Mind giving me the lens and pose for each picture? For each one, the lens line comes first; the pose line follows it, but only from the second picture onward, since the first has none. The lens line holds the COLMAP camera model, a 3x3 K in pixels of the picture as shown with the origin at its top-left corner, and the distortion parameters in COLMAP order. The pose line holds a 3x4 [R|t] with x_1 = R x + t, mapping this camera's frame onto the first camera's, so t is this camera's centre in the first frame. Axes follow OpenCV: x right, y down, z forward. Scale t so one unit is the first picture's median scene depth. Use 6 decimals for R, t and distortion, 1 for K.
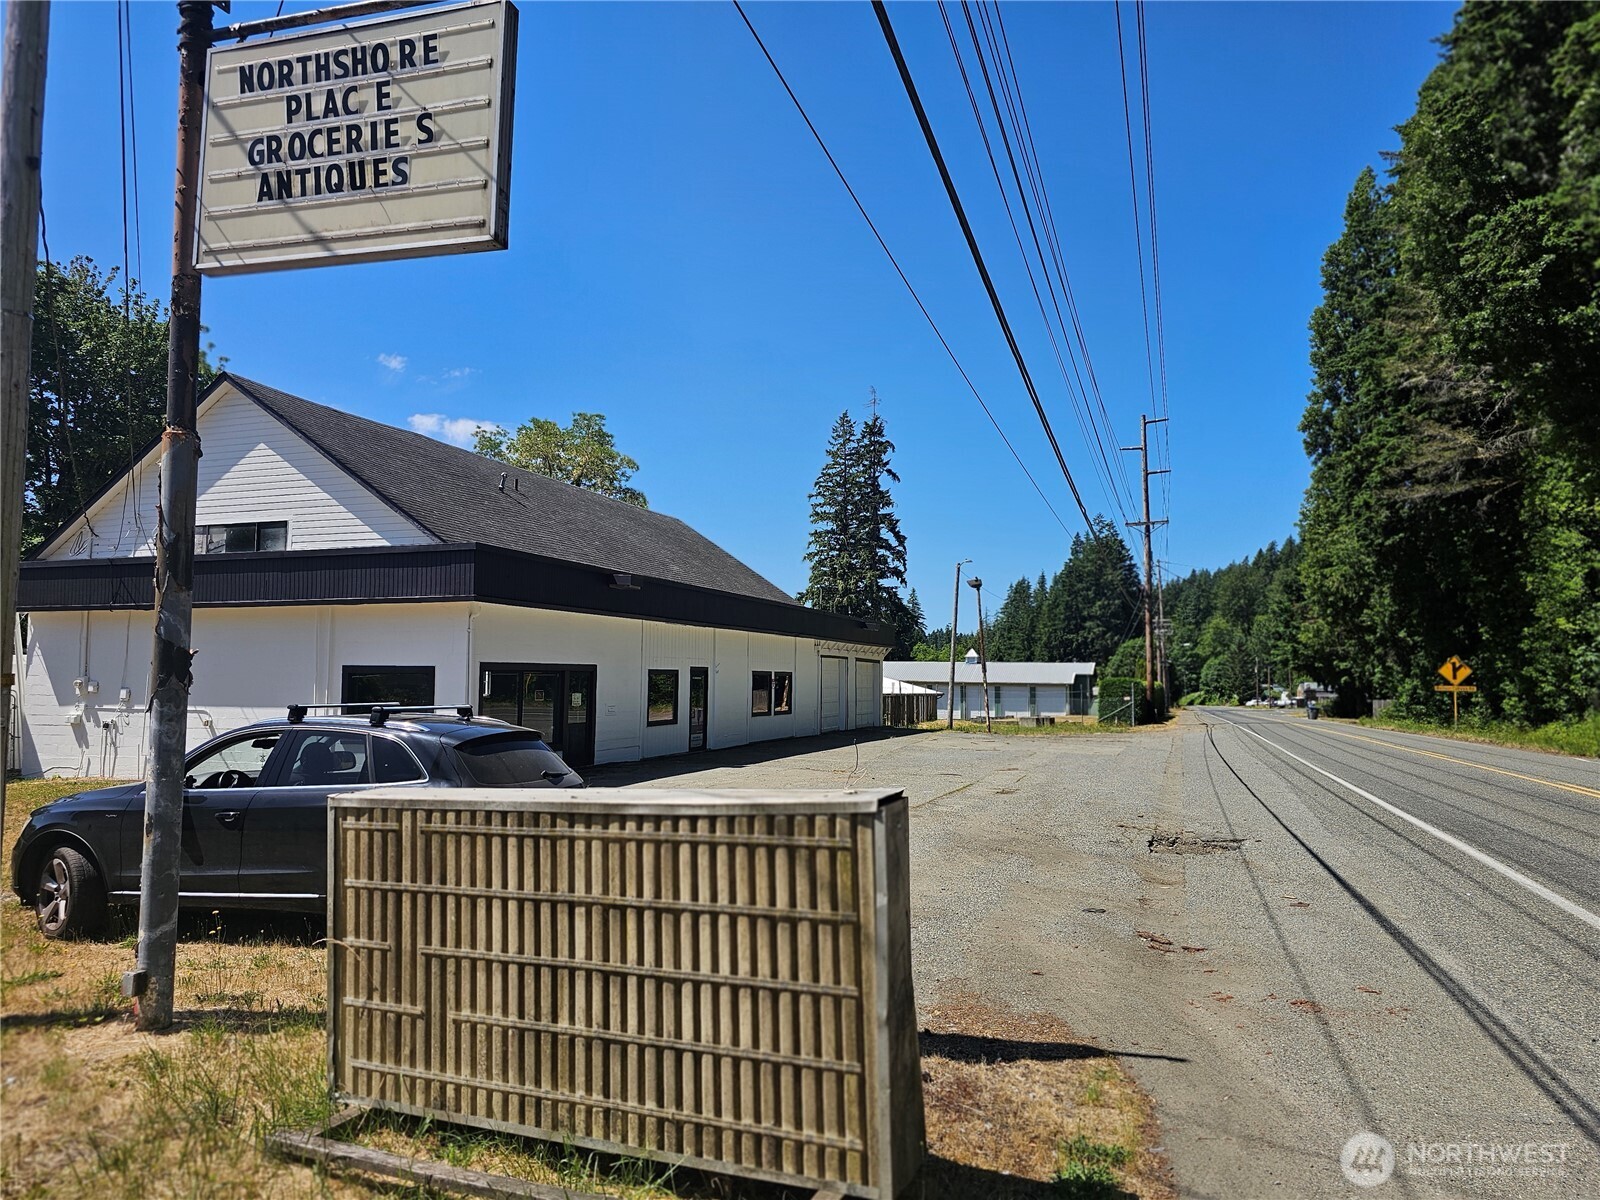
lens RADIAL K [[1126.1, 0, 859.3], [0, 1126.1, 601.3], [0, 0, 1]] dist [0.048793, -0.001725]
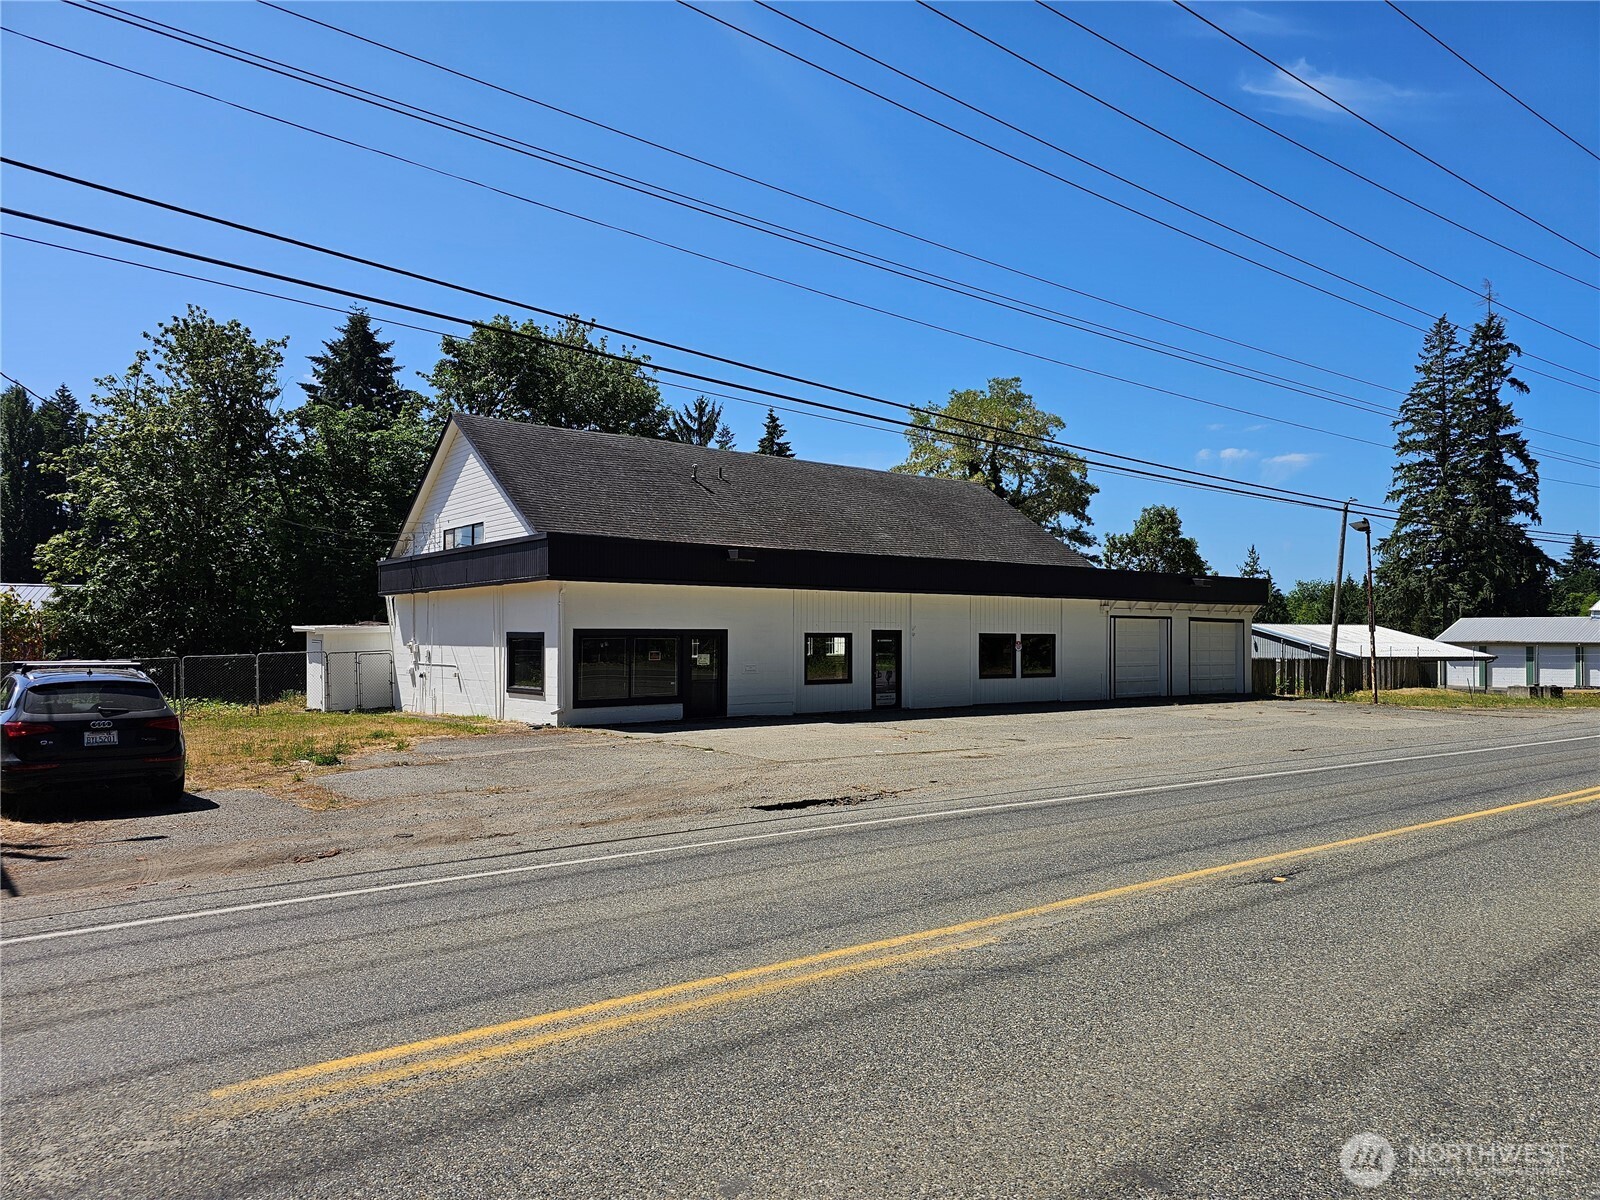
lens RADIAL K [[1167.9, 0, 800.0], [0, 1167.9, 600.0], [0, 0, 1]] dist [0.046614, -0.005005]
pose [[0.835169, -0.024387, -0.549453, 0.218001], [0.043153, 0.998842, 0.021260, 0.002208], [0.548298, -0.041466, 0.835254, 0.025477]]
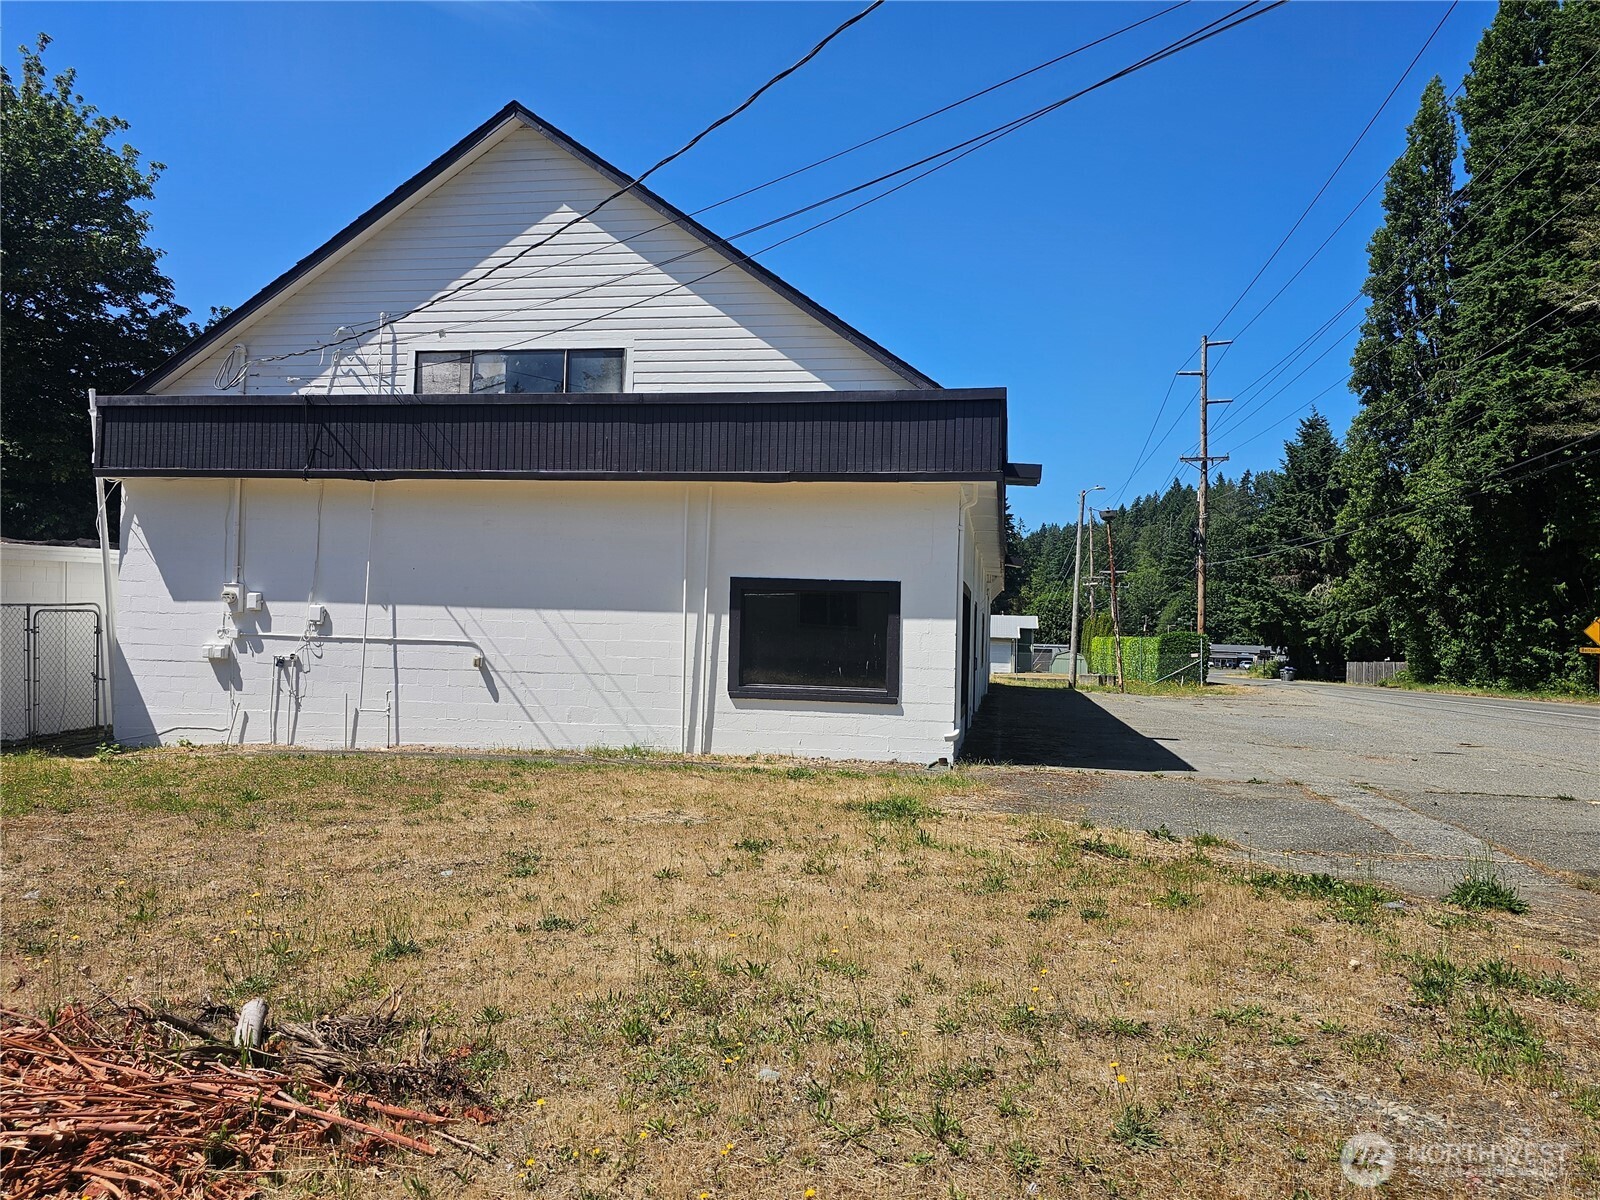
lens RADIAL K [[1167.9, 0, 800.0], [0, 1167.9, 600.0], [0, 0, 1]] dist [0.046614, -0.005005]
pose [[0.987036, 0.026785, 0.158246, -0.191996], [-0.033266, 0.998707, 0.038446, 0.015850], [-0.157012, -0.043212, 0.986651, 0.128200]]
